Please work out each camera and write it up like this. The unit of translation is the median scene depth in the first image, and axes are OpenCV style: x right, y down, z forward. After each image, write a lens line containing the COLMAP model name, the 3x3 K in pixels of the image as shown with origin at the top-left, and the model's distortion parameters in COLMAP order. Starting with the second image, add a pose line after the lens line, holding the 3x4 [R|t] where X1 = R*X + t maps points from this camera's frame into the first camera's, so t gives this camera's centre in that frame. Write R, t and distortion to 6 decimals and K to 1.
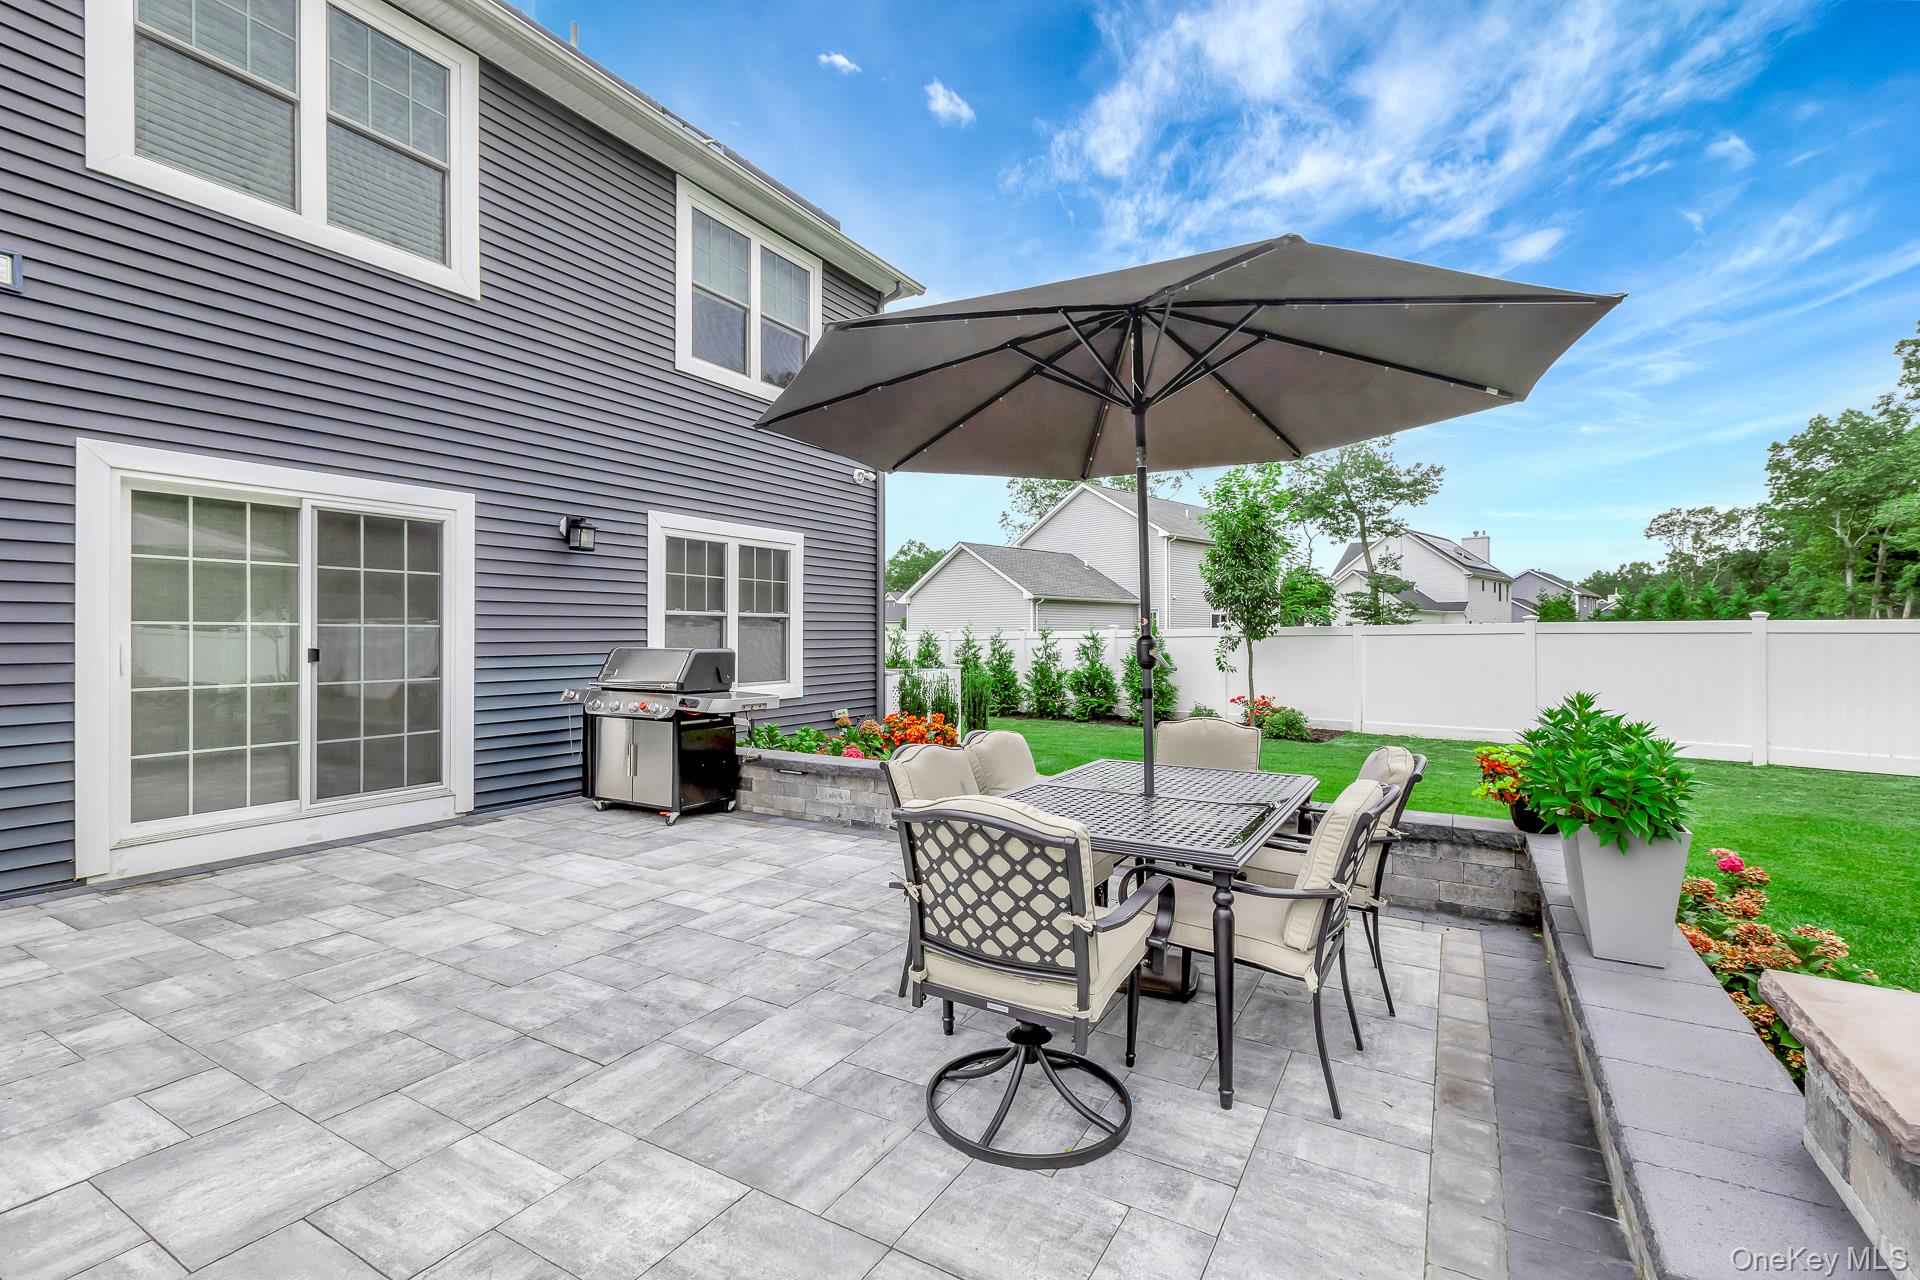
lens RADIAL K [[869.1, 0, 961.0], [0, 869.1, 635.3], [0, 0, 1]] dist [0.001546, -0.000193]
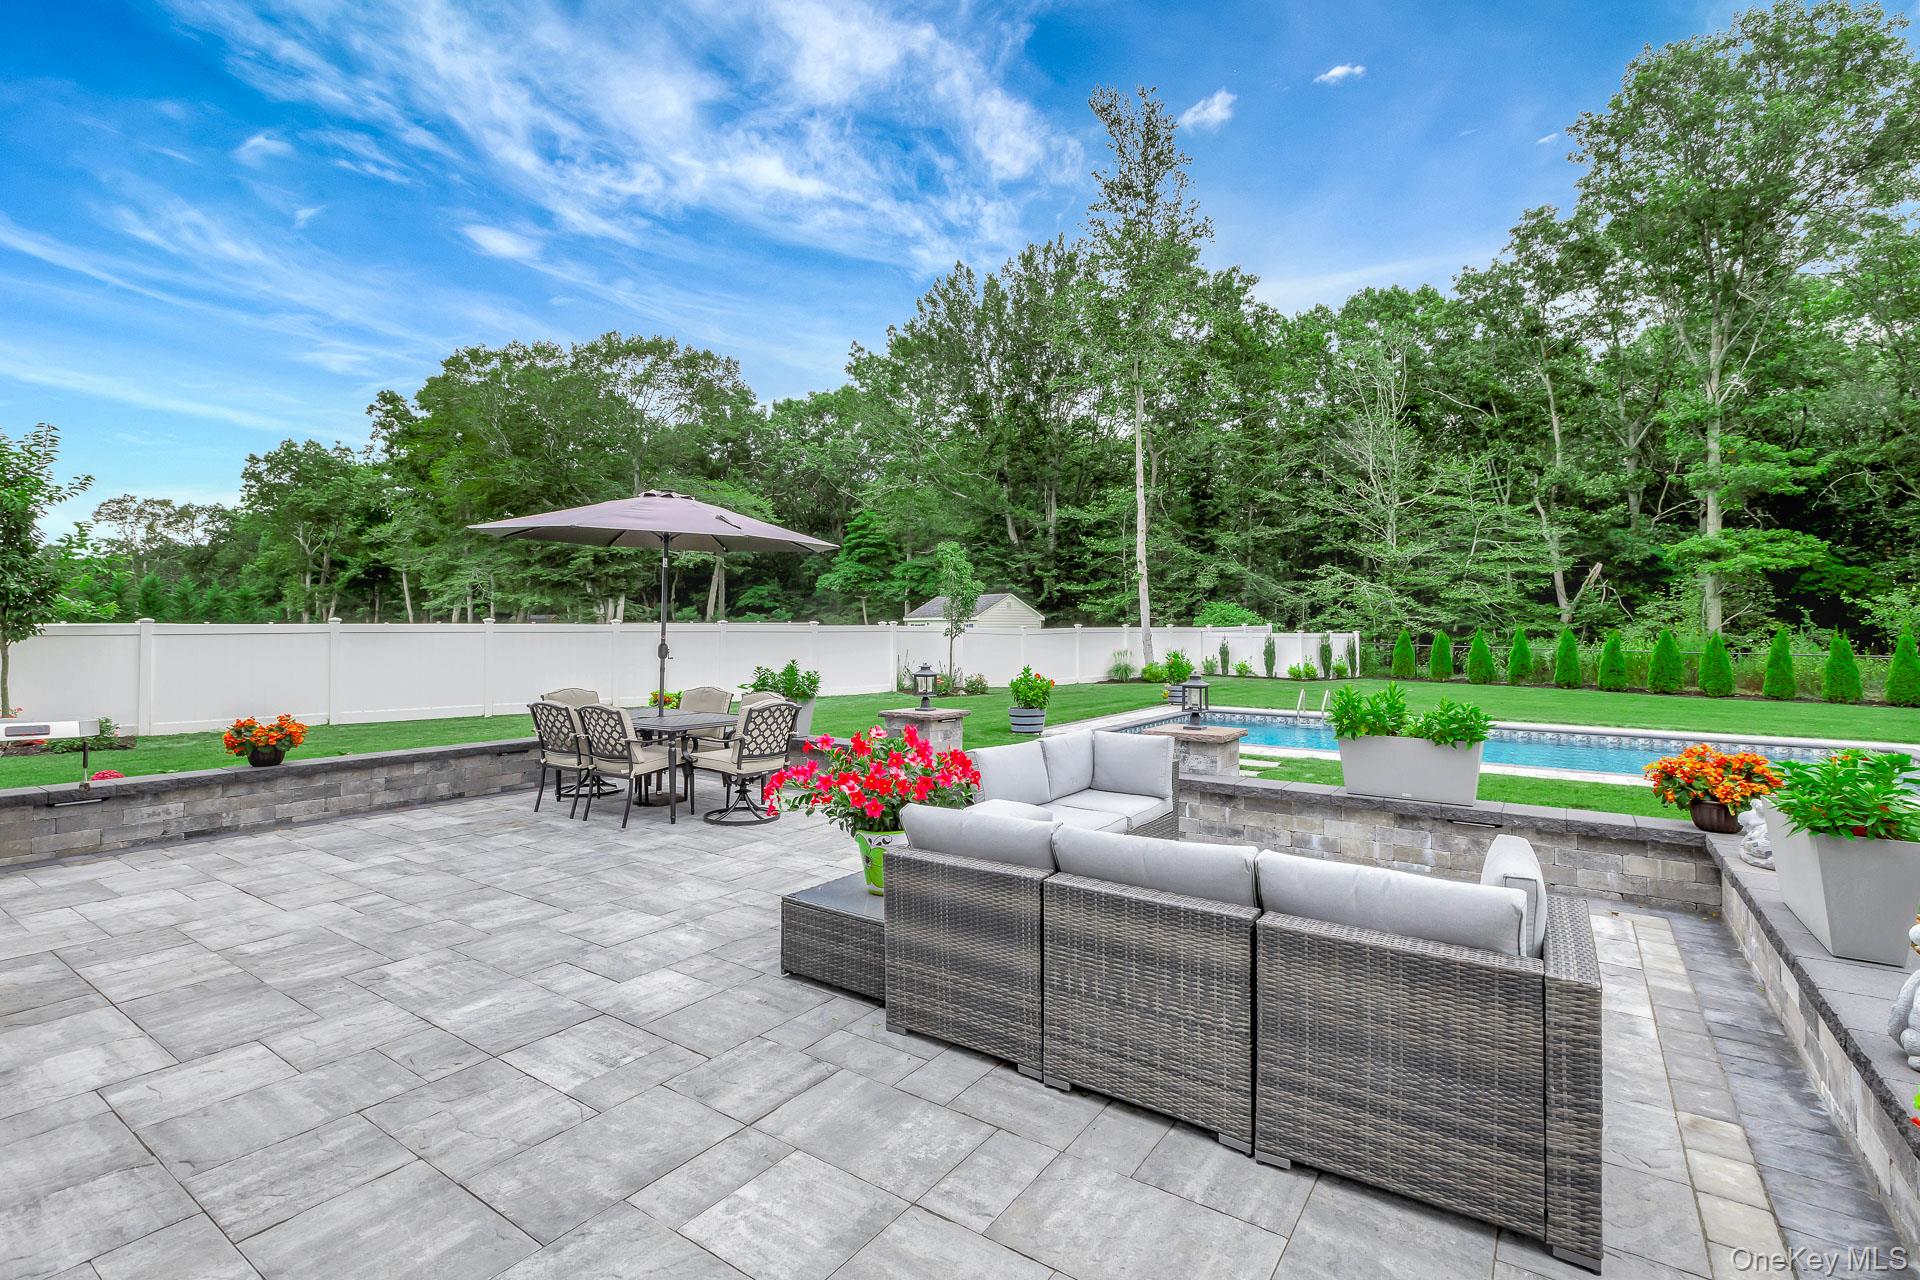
lens RADIAL K [[873.8, 0, 972.2], [0, 873.8, 613.3], [0, 0, 1]] dist [0.003012, 0.000943]
pose [[0.070903, 0.016439, 0.997348, -1.380116], [-0.001863, 0.999865, -0.016348, -0.028309], [-0.997481, -0.000699, 0.070924, 0.047902]]
